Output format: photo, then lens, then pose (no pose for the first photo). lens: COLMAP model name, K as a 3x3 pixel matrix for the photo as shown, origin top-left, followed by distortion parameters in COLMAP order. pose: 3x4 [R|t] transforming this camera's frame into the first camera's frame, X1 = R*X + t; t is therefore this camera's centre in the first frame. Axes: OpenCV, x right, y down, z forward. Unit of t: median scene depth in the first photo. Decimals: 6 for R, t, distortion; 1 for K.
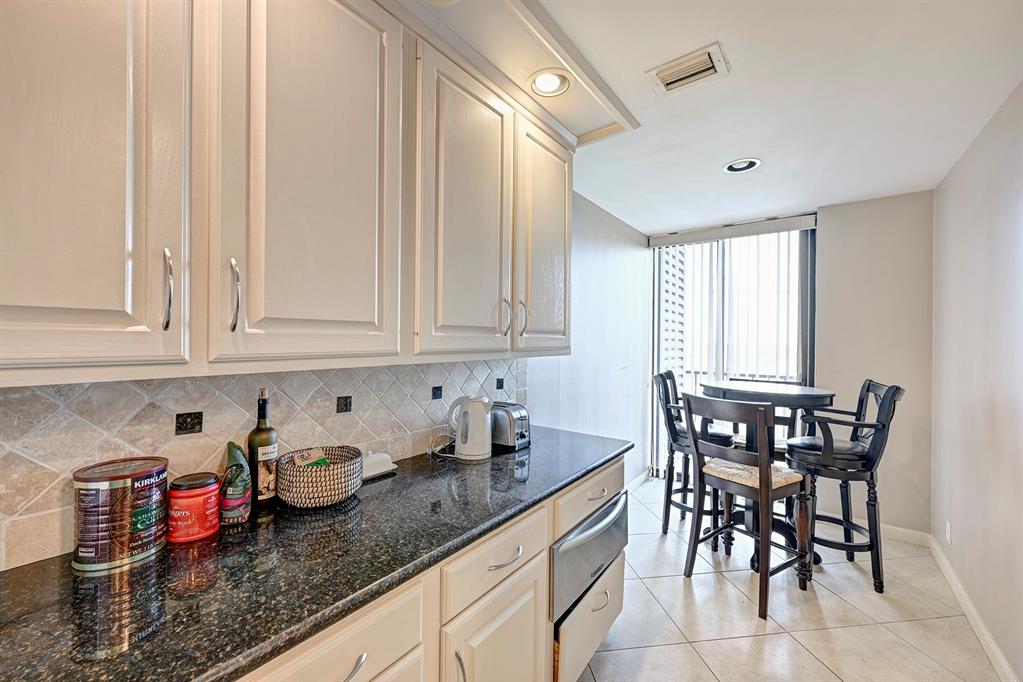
lens RADIAL K [[413.6, 0, 496.3], [0, 413.6, 340.4], [0, 0, 1]] dist [0.001463, 0.000598]
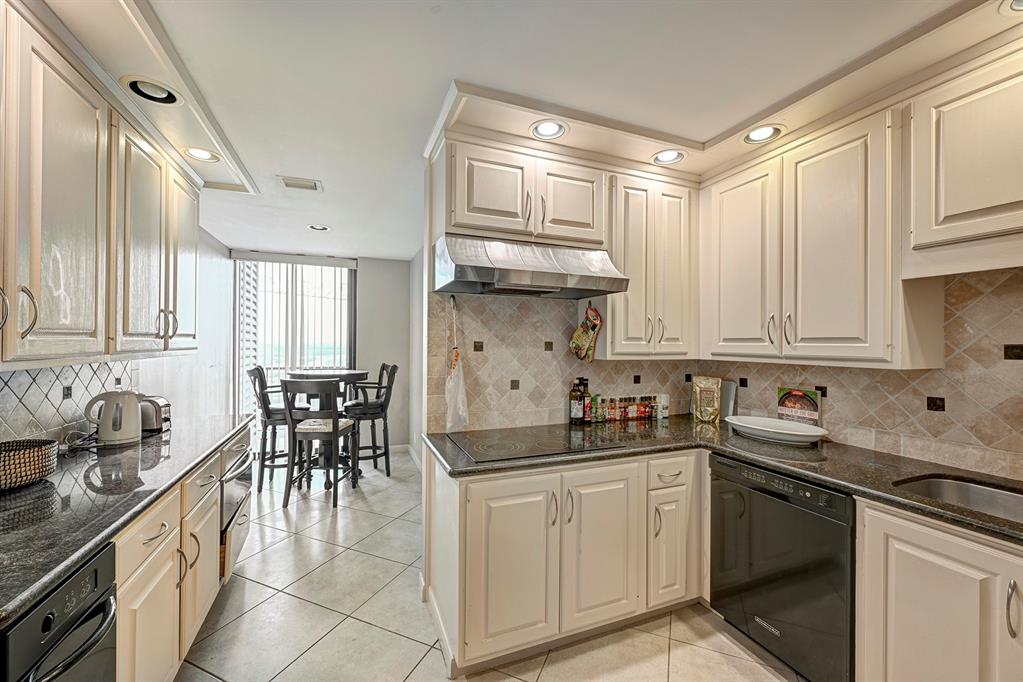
lens RADIAL K [[413.6, 0, 514.0], [0, 413.6, 340.2], [0, 0, 1]] dist [0.001463, 0.000598]
pose [[0.505408, -0.004361, 0.862870, -0.361800], [0.003232, 0.999990, 0.003162, -0.005628], [-0.862875, 0.001191, 0.505417, -0.393766]]
